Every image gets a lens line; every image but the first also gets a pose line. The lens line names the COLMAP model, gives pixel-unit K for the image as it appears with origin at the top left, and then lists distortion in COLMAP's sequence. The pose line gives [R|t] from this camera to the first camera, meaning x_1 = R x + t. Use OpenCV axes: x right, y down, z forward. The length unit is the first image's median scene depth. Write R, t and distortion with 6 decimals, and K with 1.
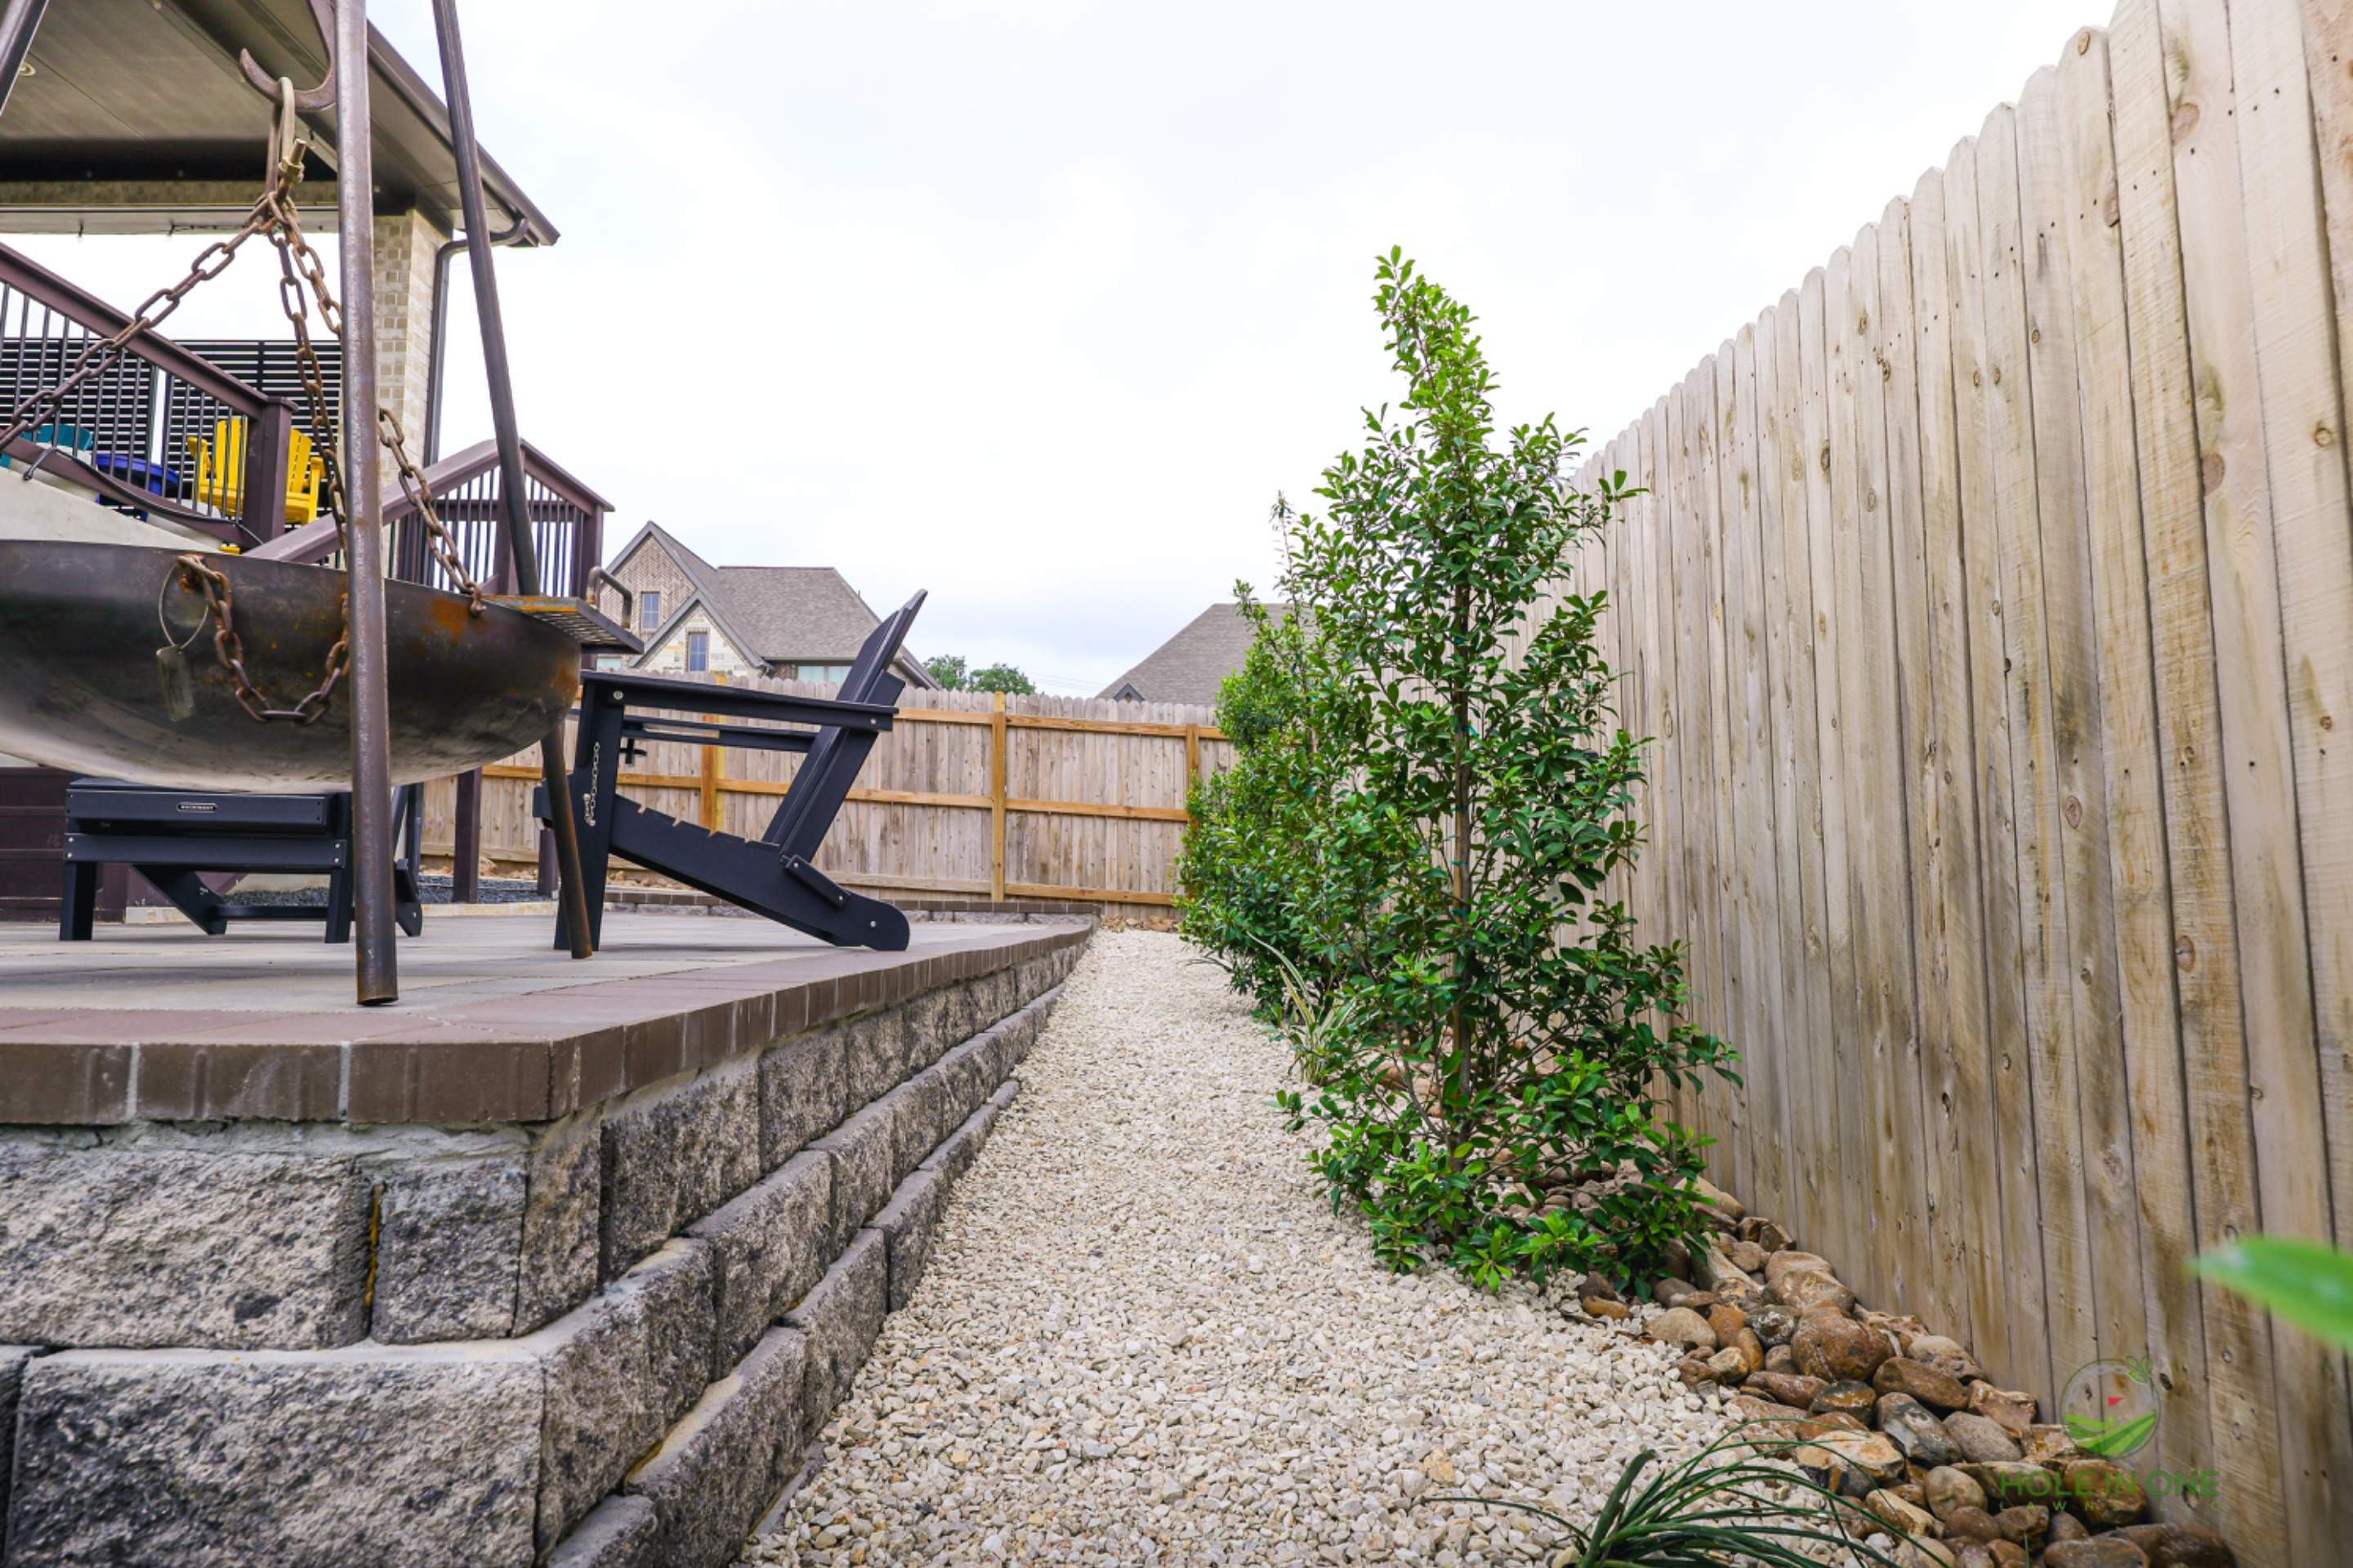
lens RADIAL K [[1363.5, 0, 1168.7], [0, 1363.5, 783.8], [0, 0, 1]] dist [0.002625, -0.002445]
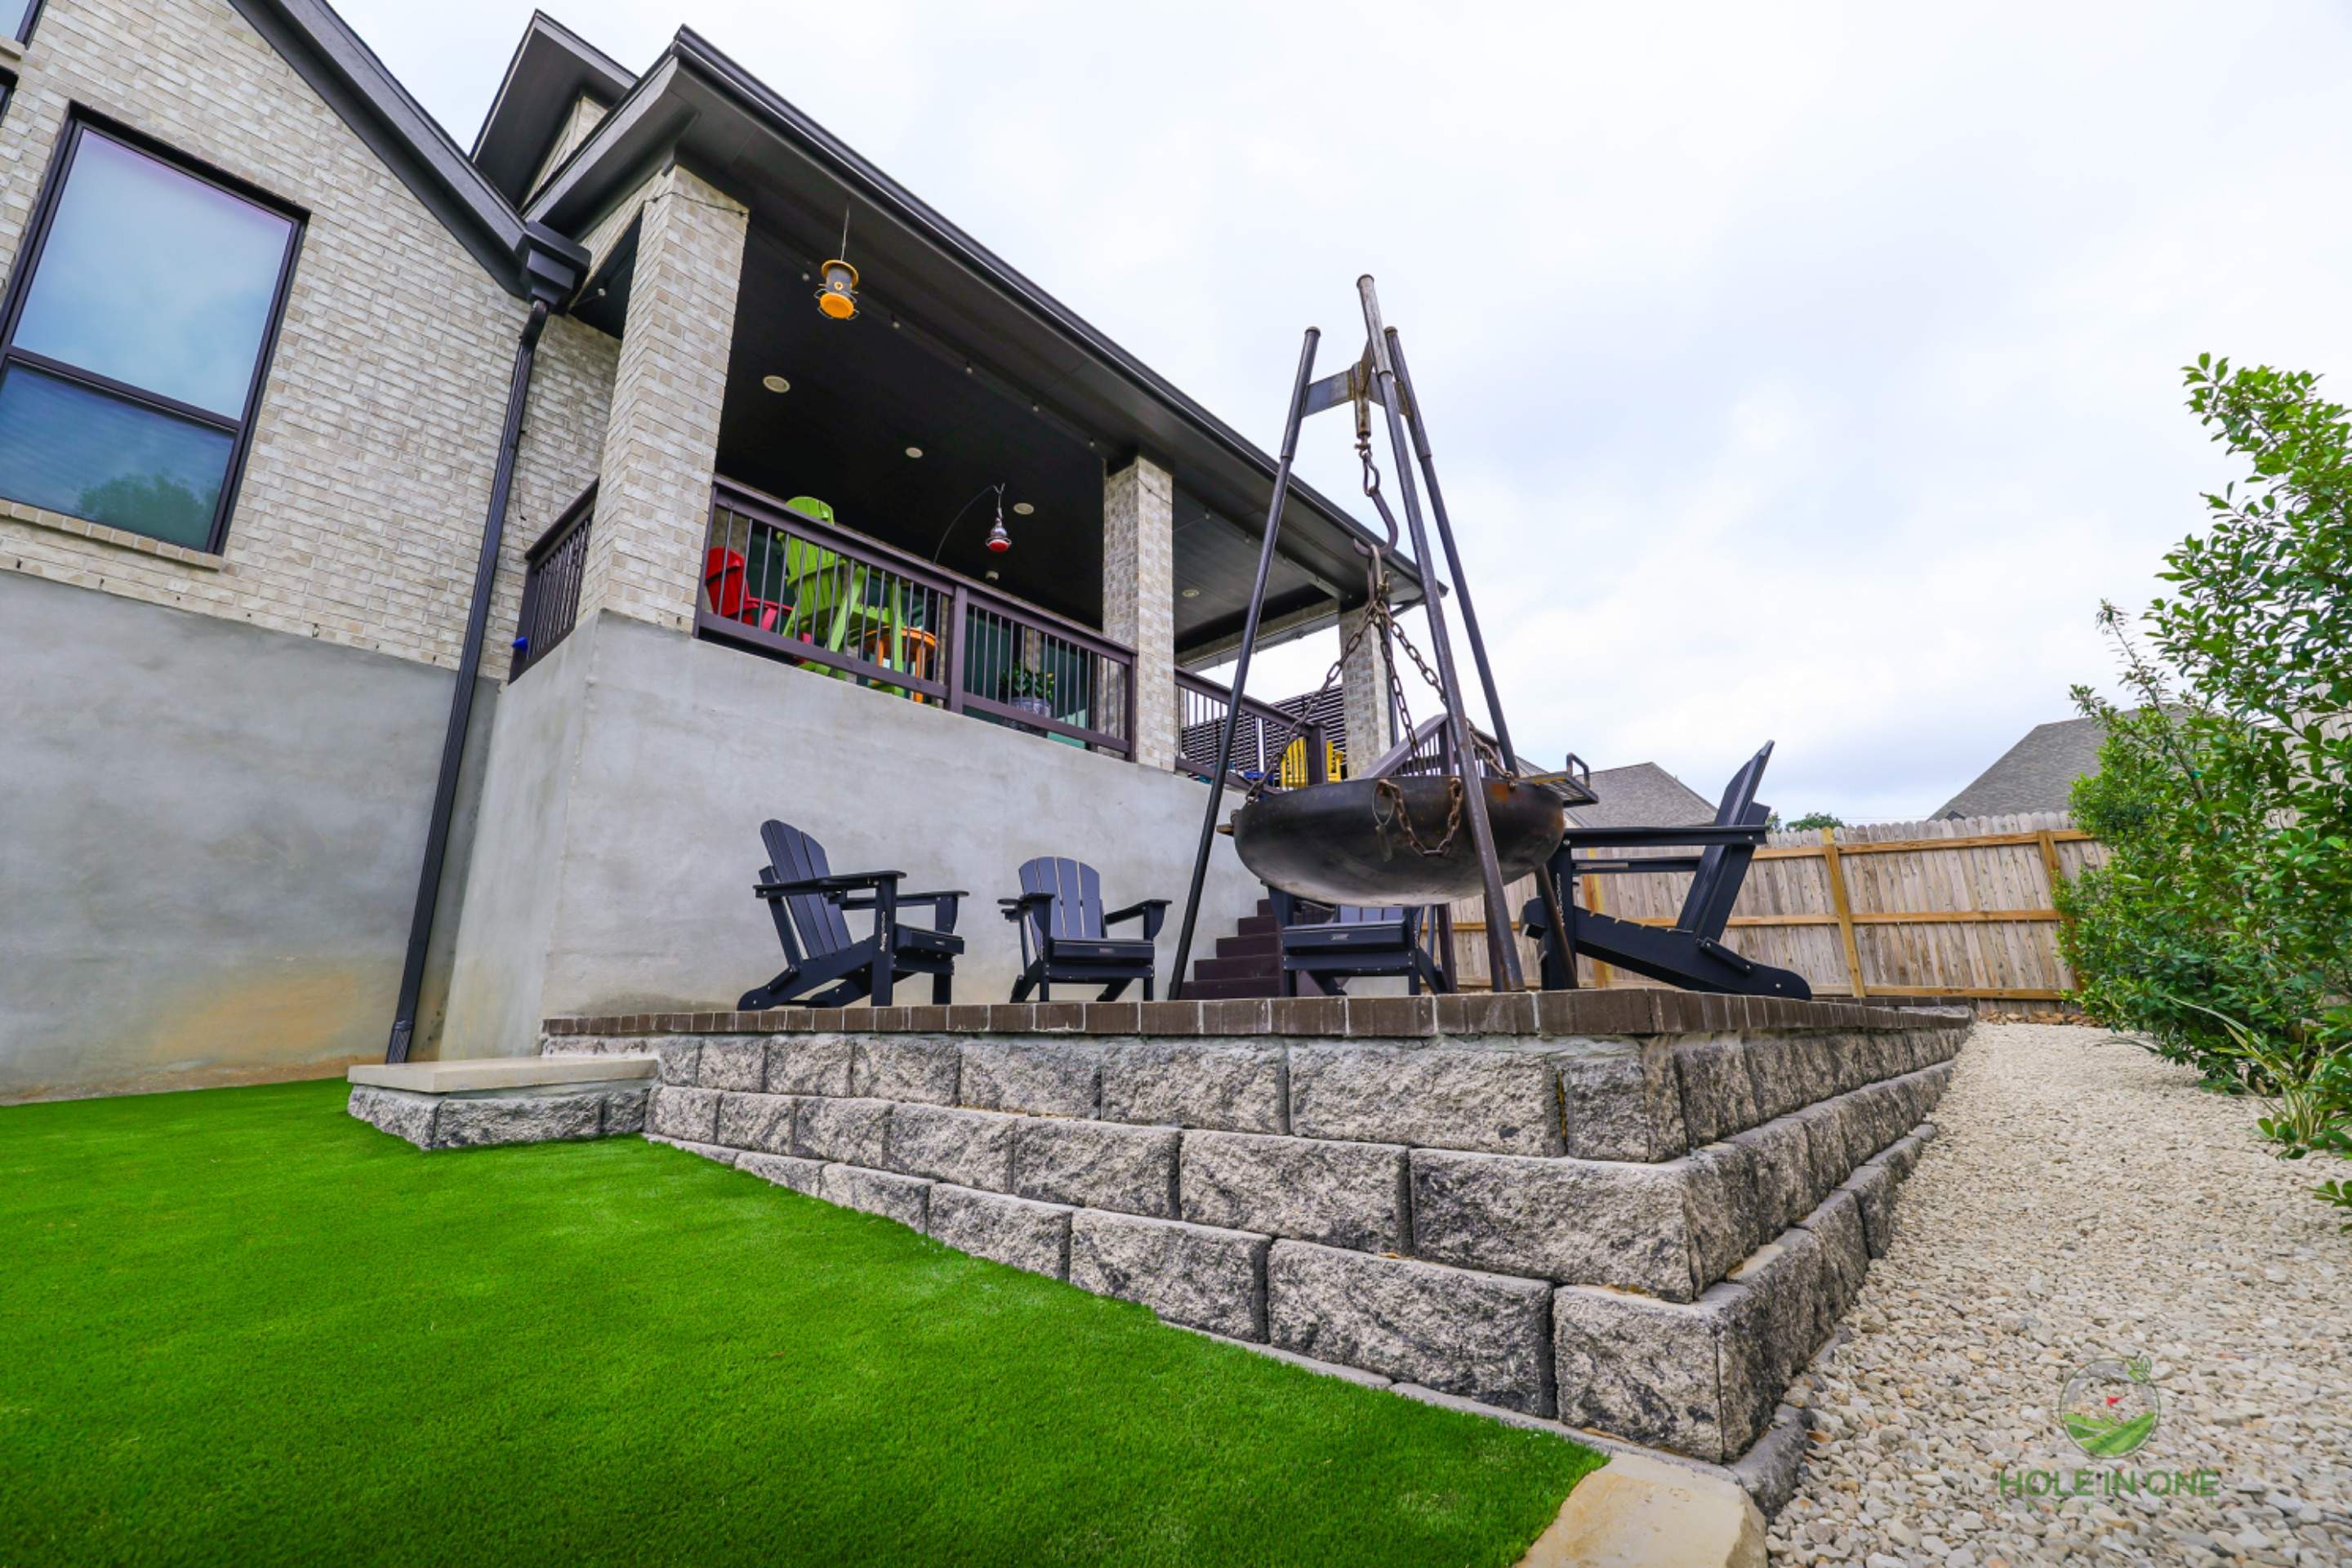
lens RADIAL K [[949.9, 0, 1166.9], [0, 949.9, 791.2], [0, 0, 1]] dist [0.000983, 0.000557]
pose [[0.742565, -0.177054, -0.645949, -0.069145], [0.075964, 0.980468, -0.181419, 0.112523], [0.665453, 0.085646, 0.741510, -0.352664]]
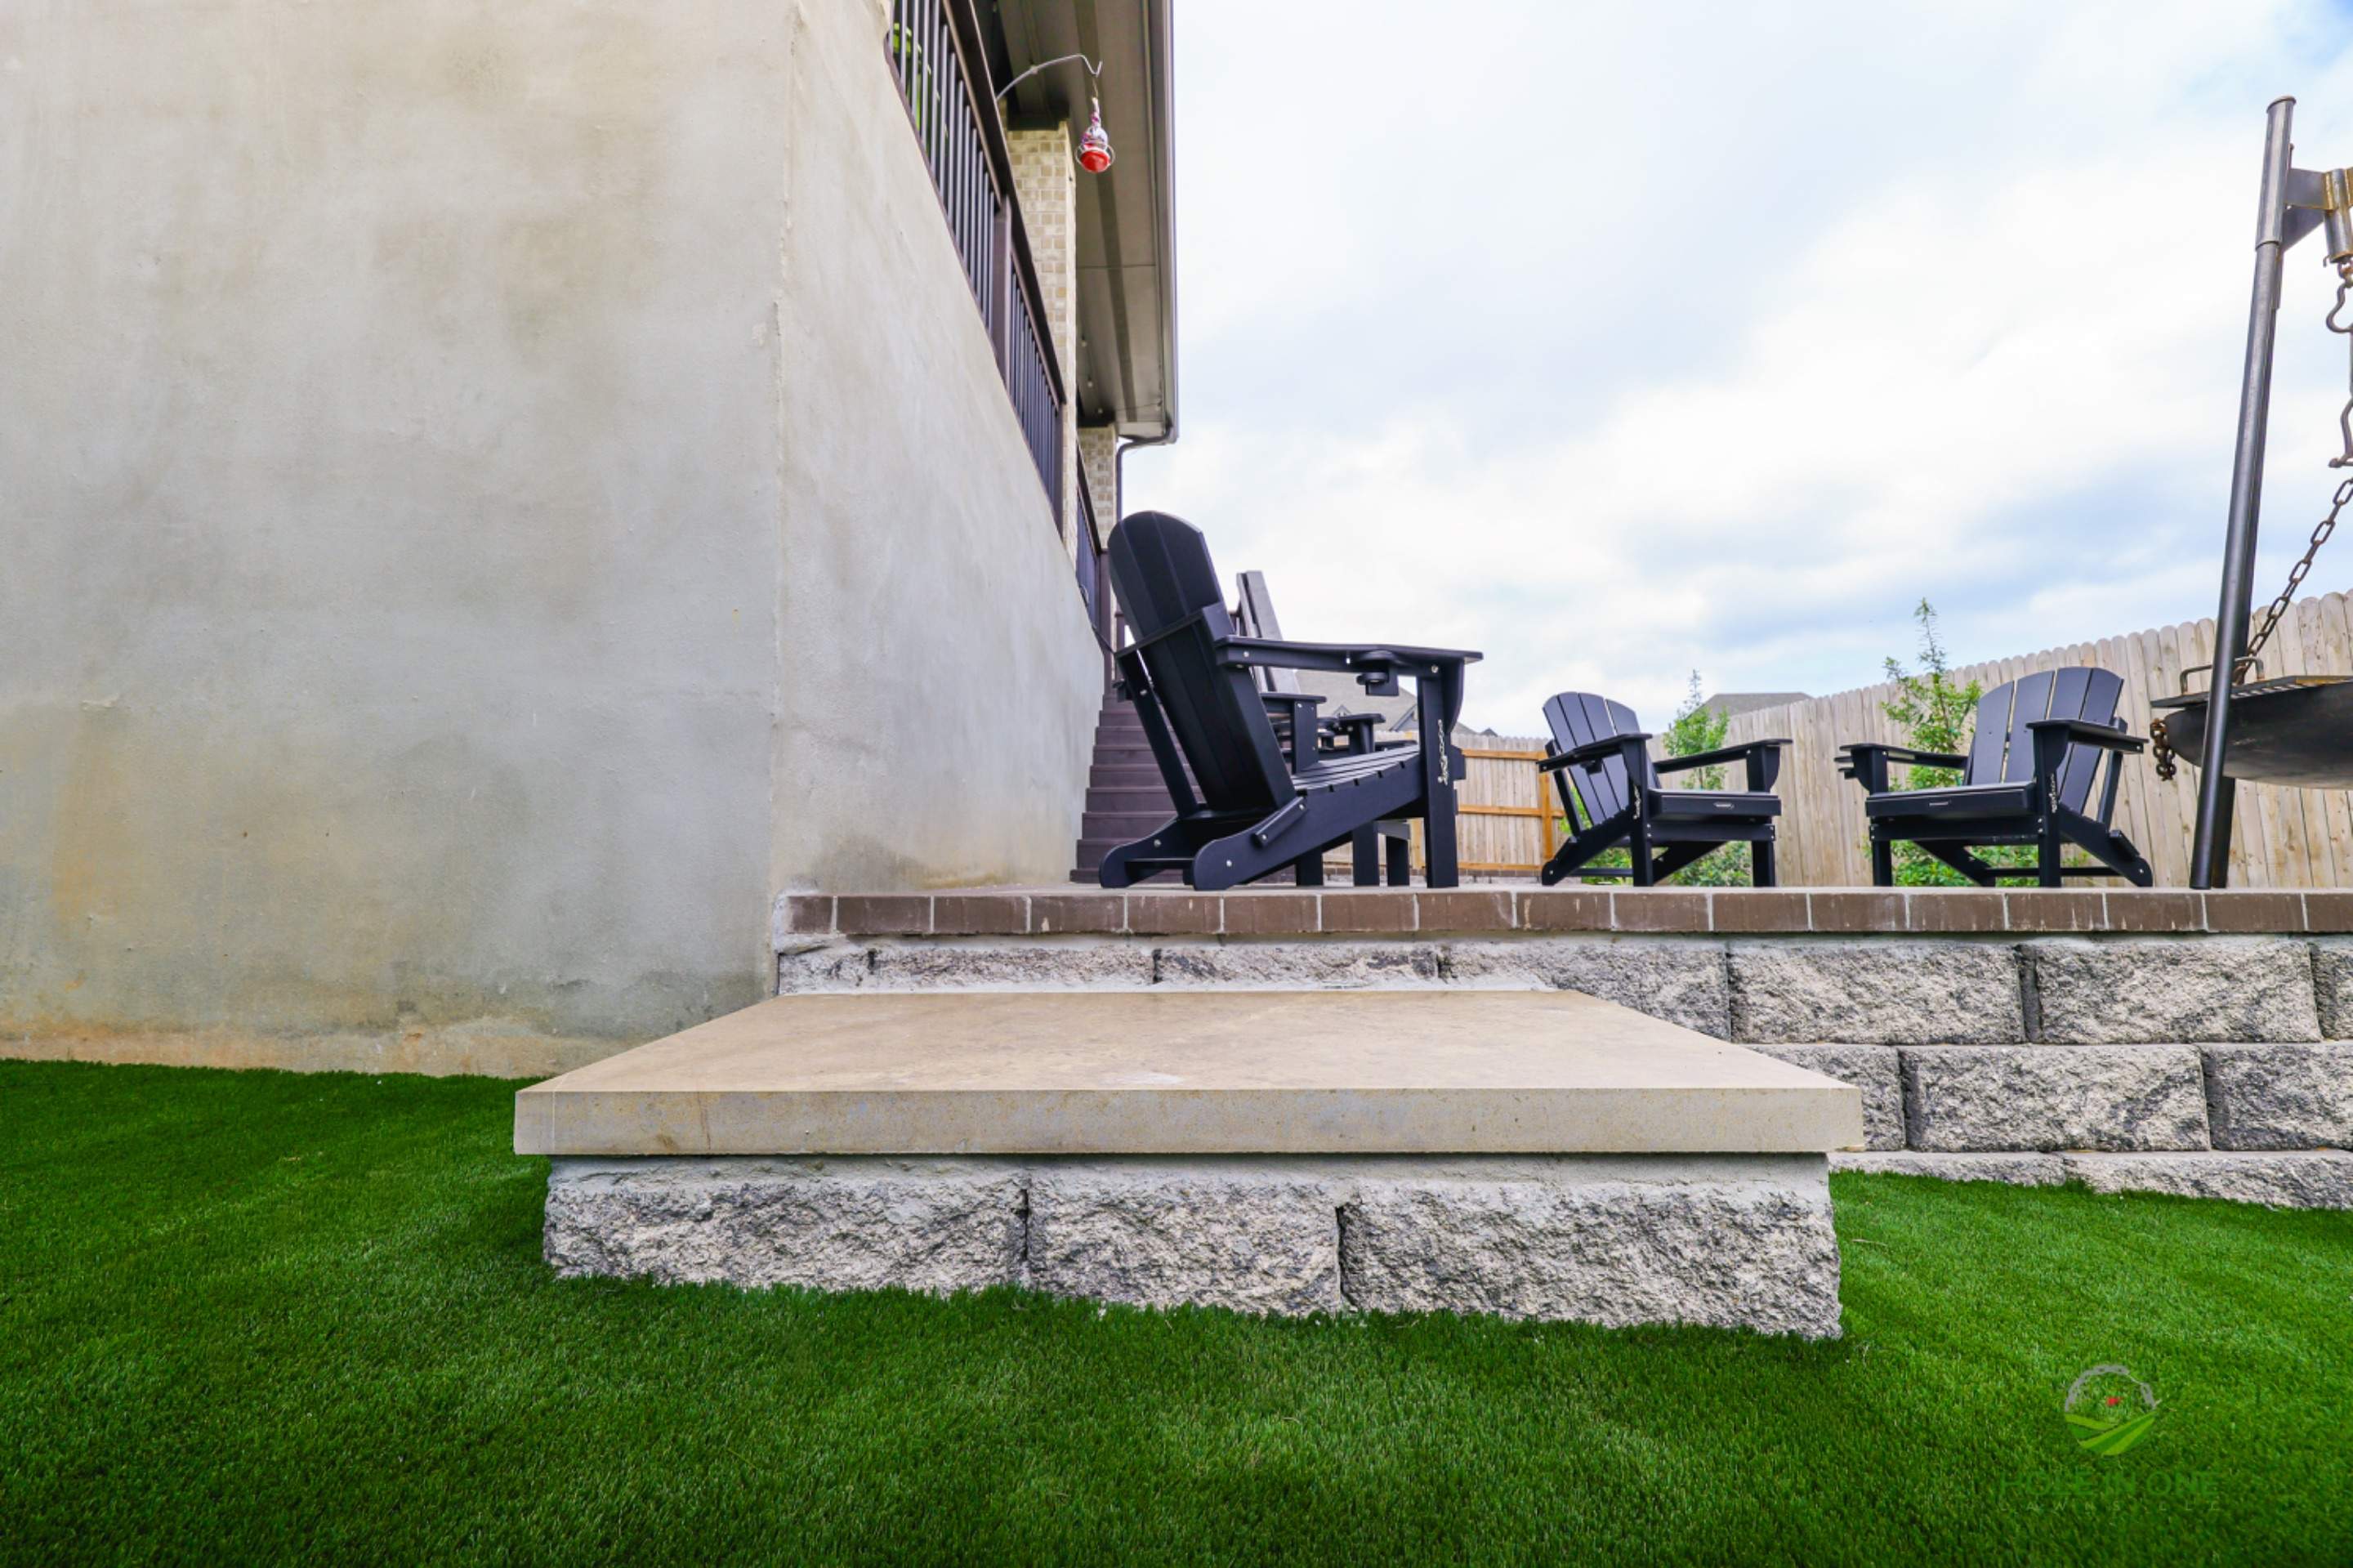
lens RADIAL K [[942.5, 0, 1161.4], [0, 942.5, 784.6], [0, 0, 1]] dist [0.000837, 0.000338]
pose [[0.999488, -0.014568, -0.028475, -3.990185], [0.014261, 0.999838, -0.010956, -0.018474], [0.028630, 0.010544, 0.999534, -0.516215]]
